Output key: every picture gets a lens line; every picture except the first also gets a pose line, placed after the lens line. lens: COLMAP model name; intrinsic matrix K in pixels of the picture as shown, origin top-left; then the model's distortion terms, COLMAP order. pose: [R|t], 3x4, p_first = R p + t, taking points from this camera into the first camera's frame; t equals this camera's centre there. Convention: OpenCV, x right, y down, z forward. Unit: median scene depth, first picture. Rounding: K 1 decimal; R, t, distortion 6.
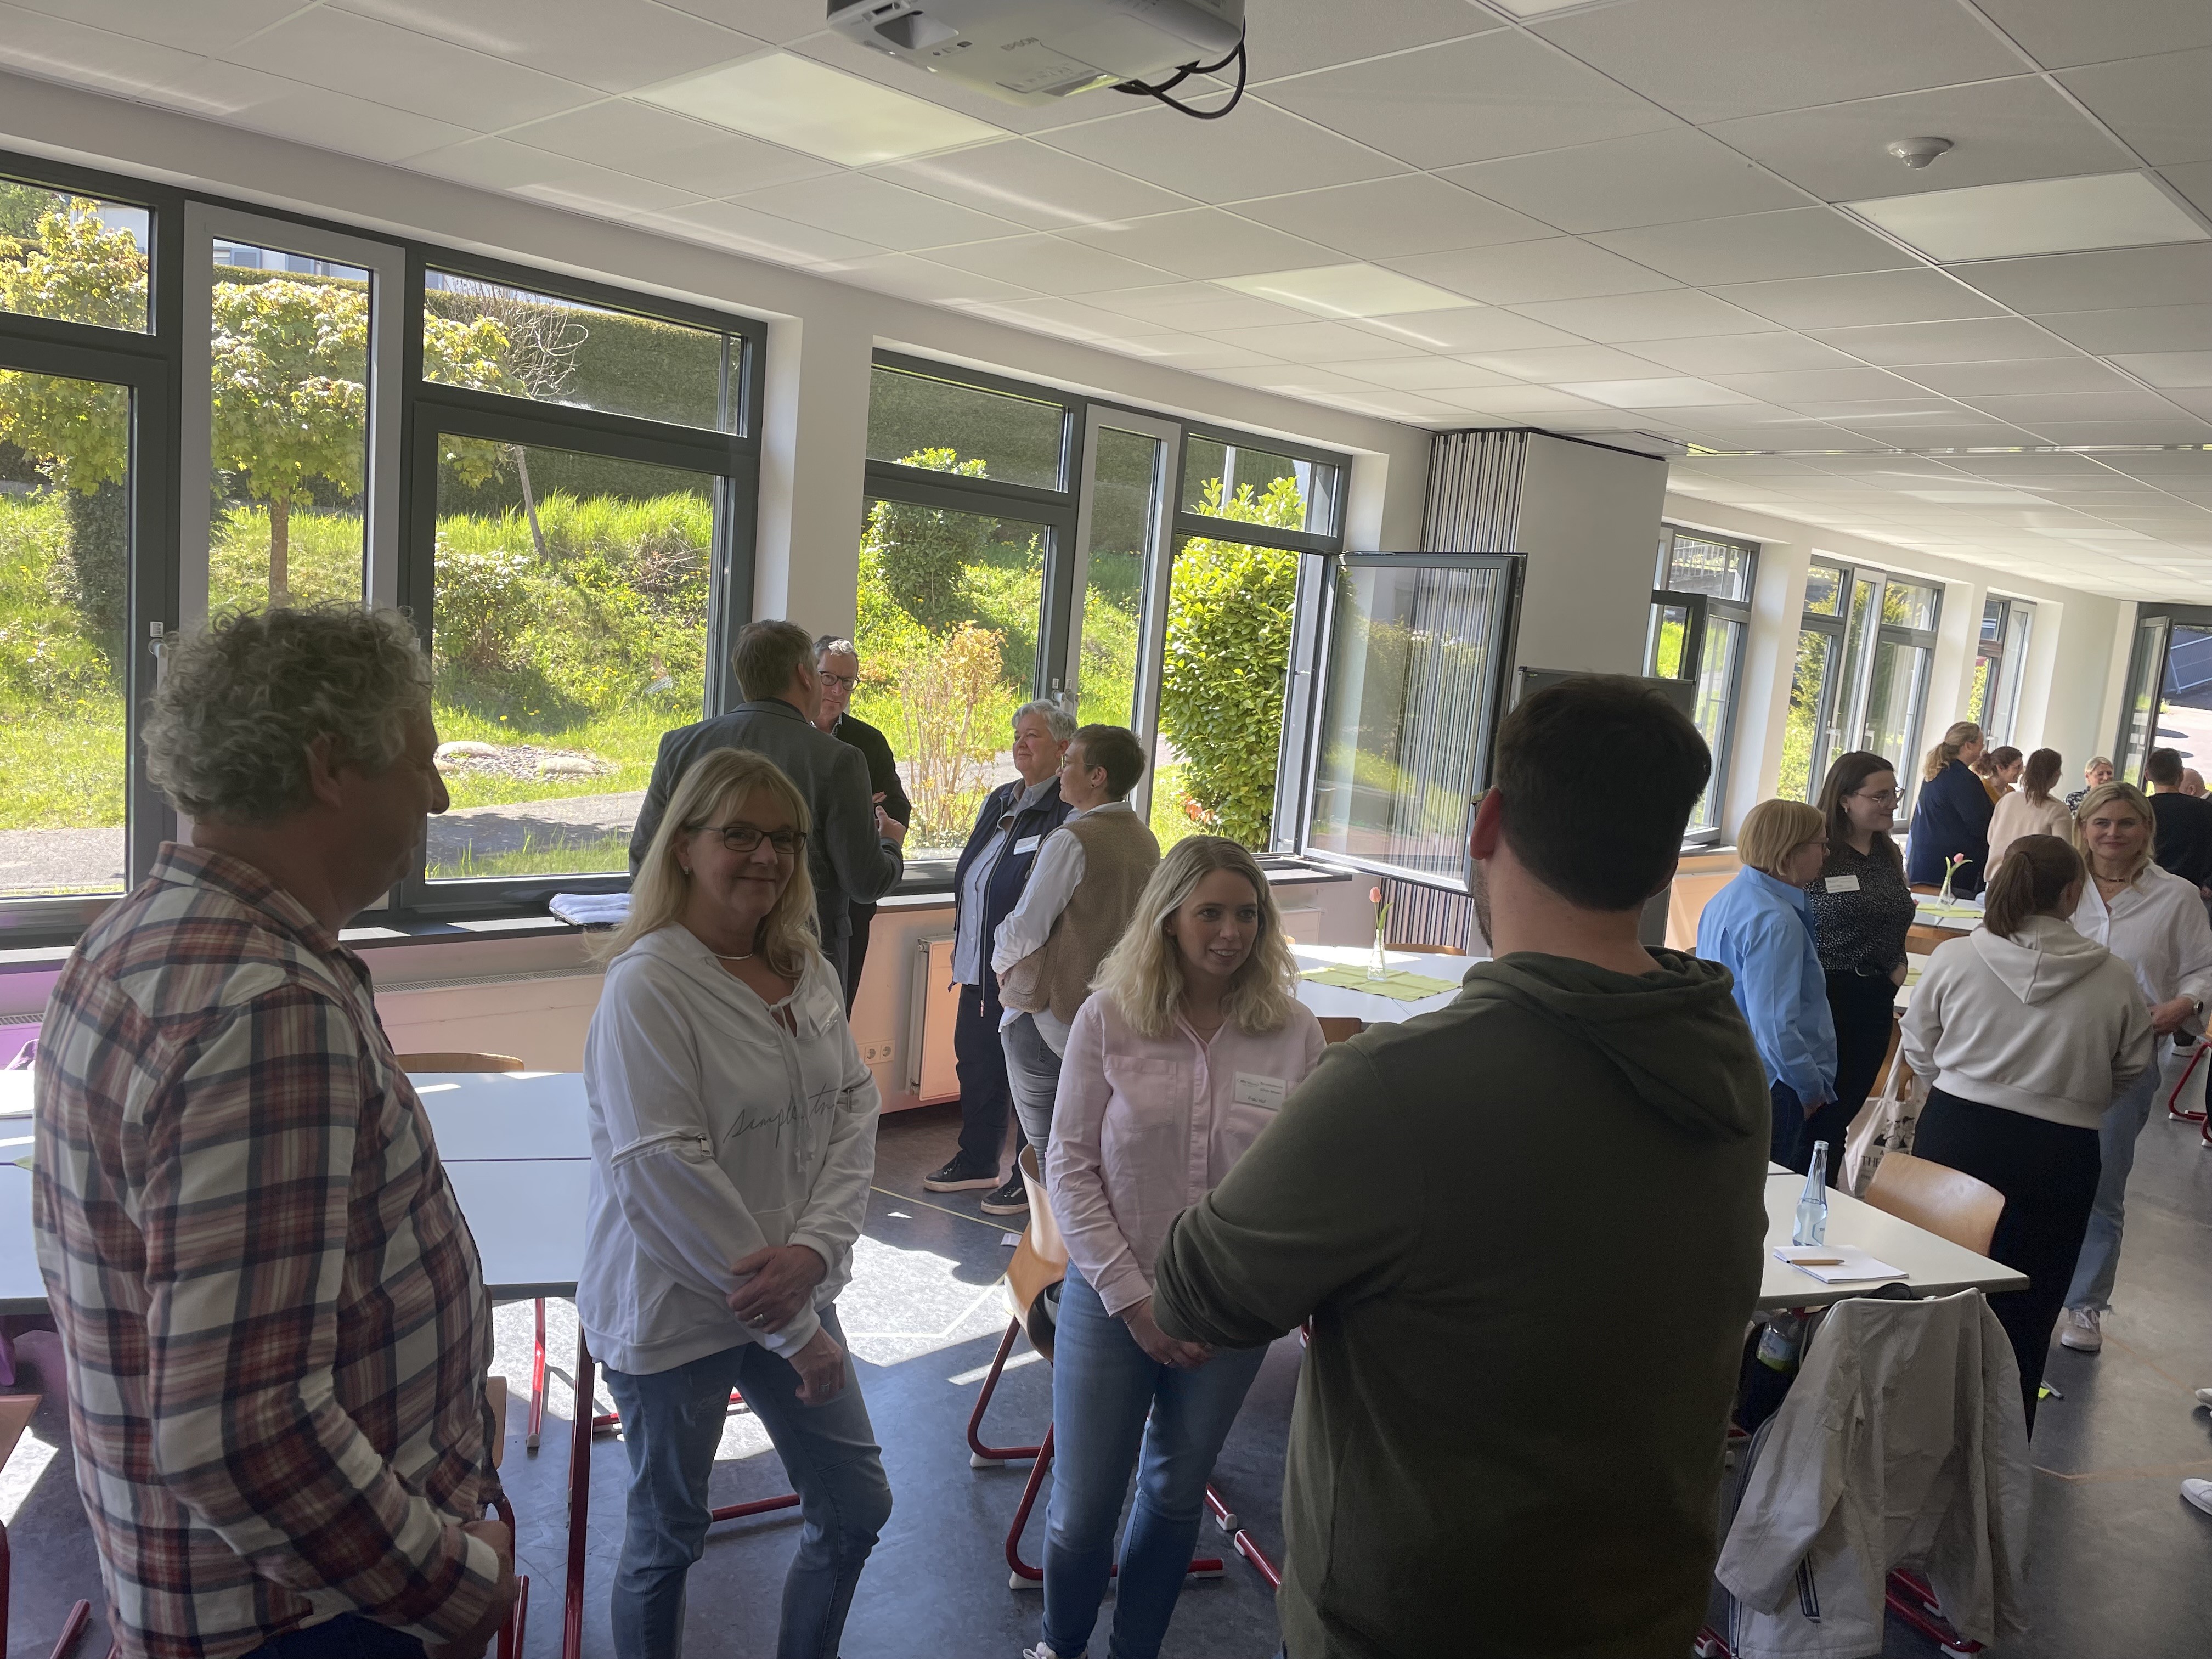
lens RADIAL K [[1638.5, 0, 1147.4], [0, 1638.5, 858.5], [0, 0, 1]] dist [0.092397, -0.097386]
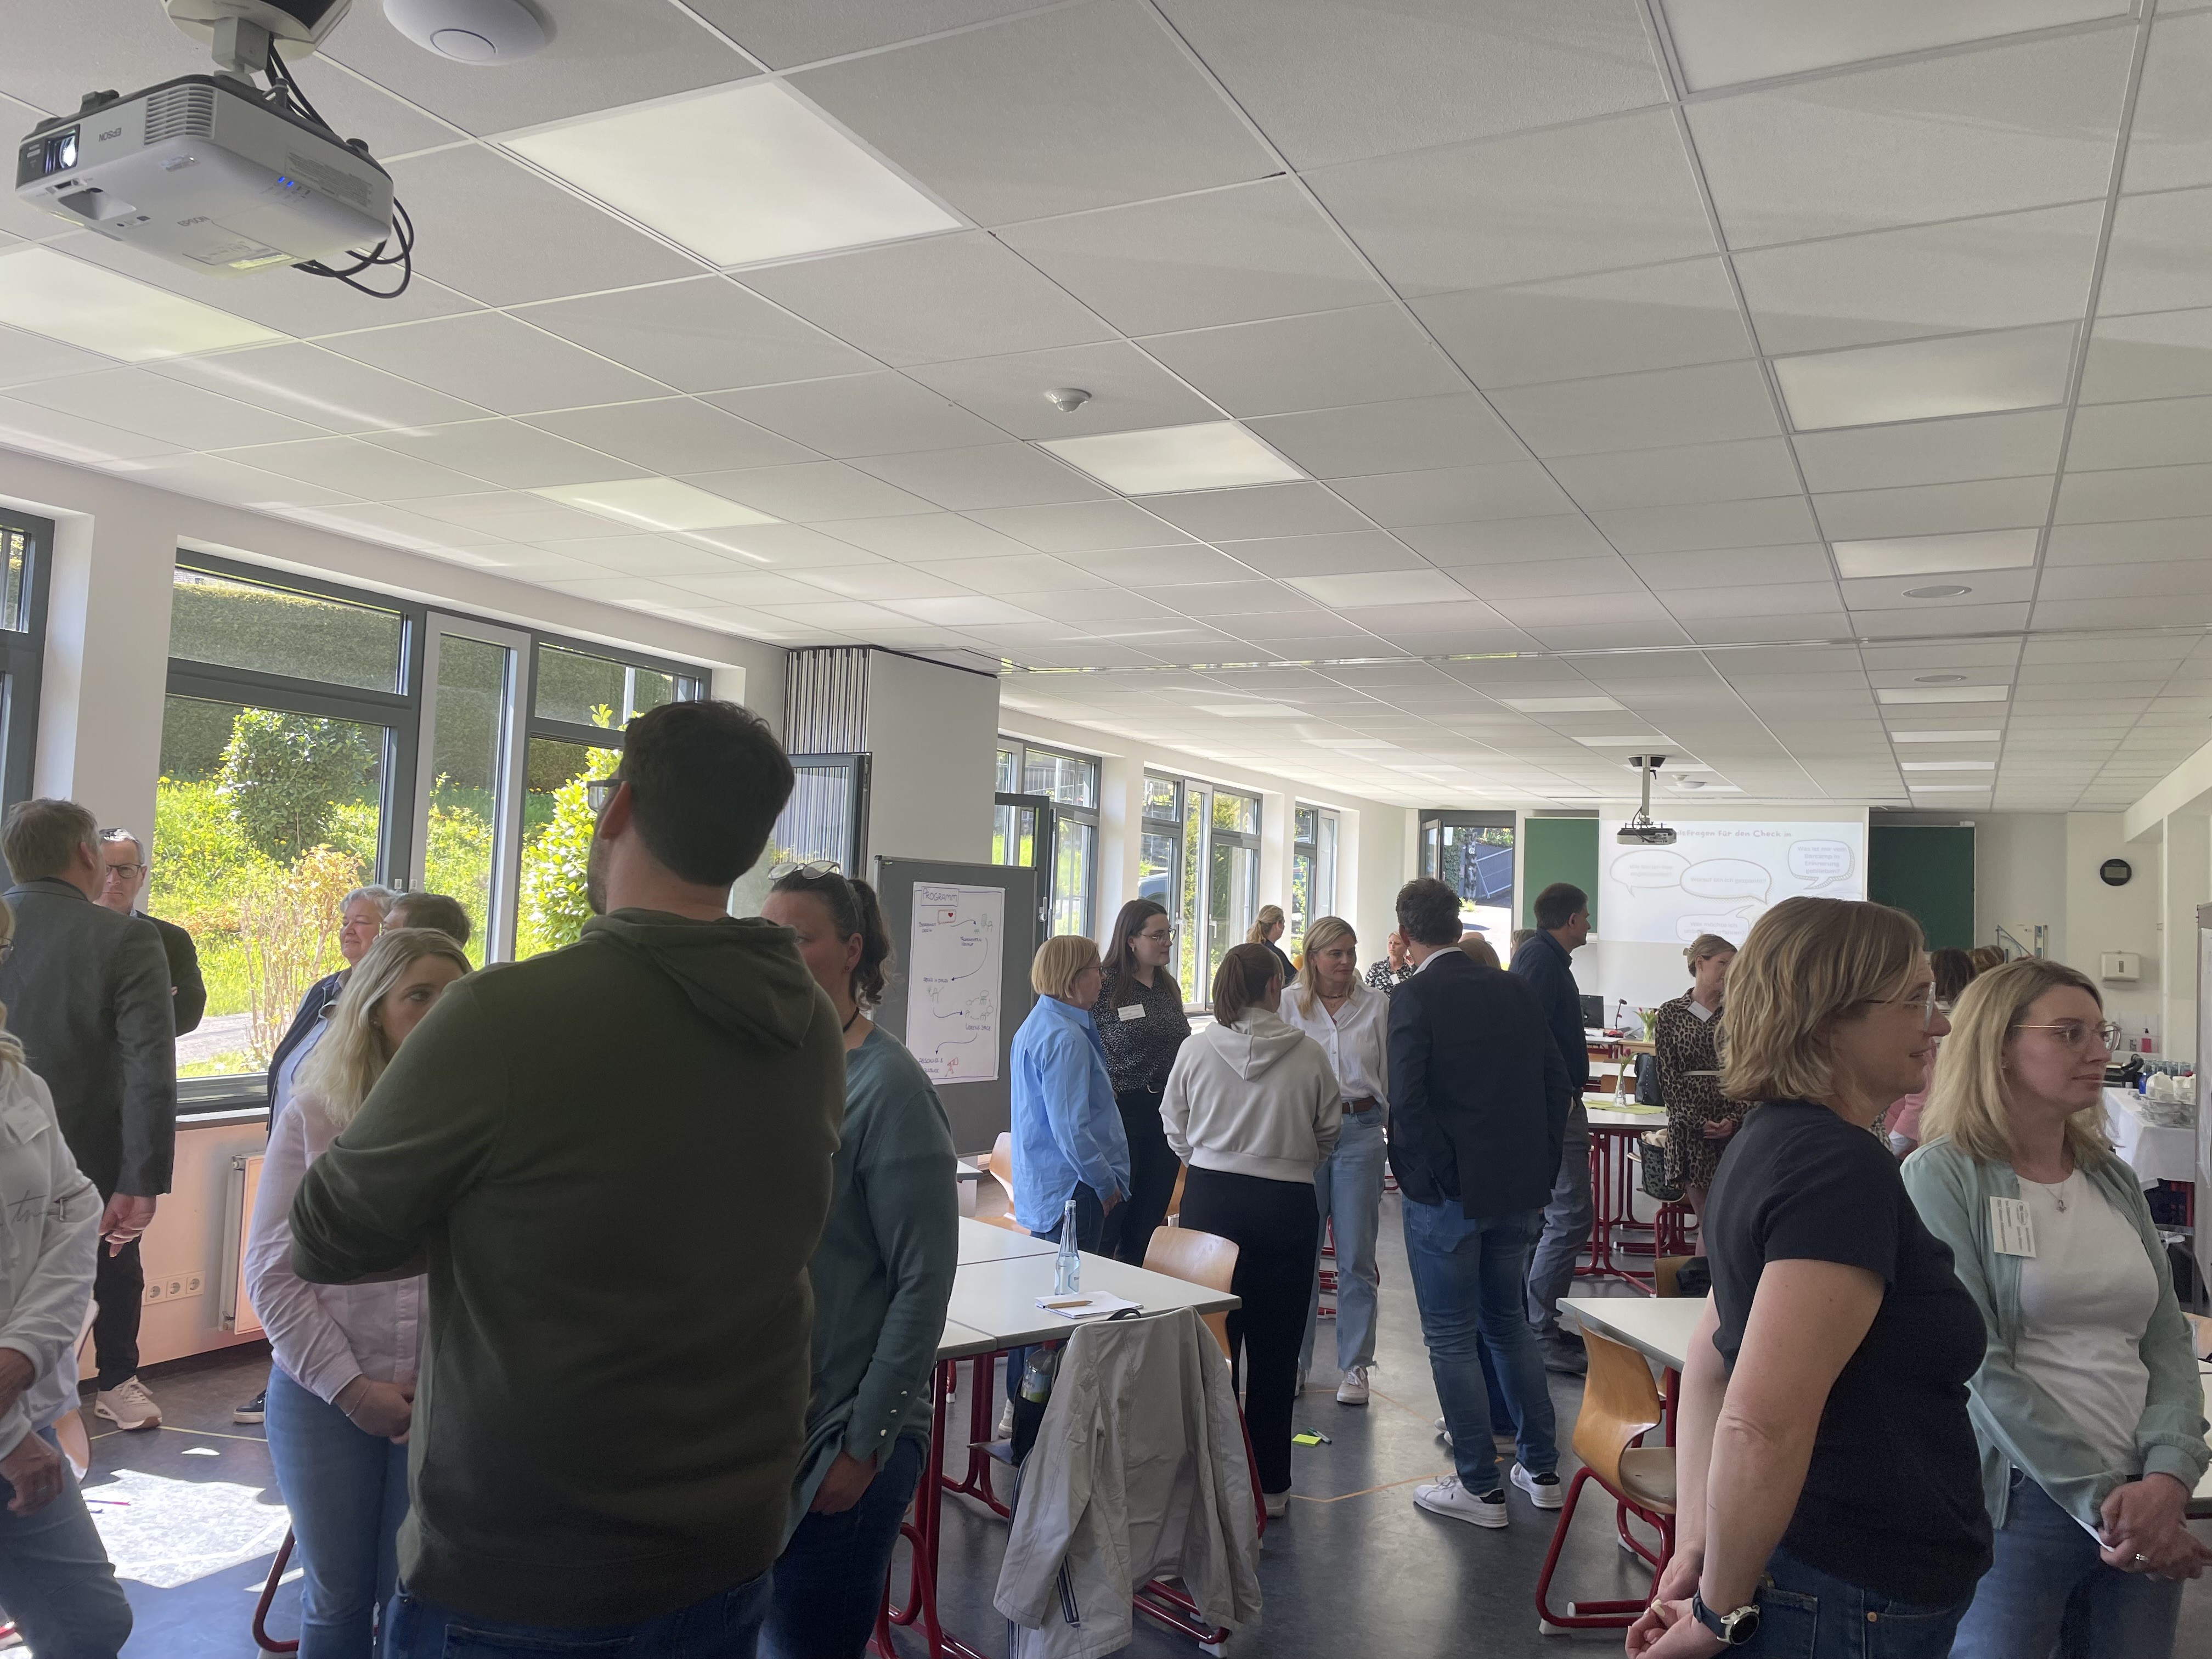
lens RADIAL K [[1638.0, 0, 1106.0], [0, 1638.0, 829.5], [0, 0, 1]] dist [0.099329, -0.106562]
pose [[0.951092, -0.029129, 0.307530, 0.050684], [0.079539, 0.985069, -0.152684, 0.057170], [-0.298491, 0.169677, 0.939209, -0.083126]]
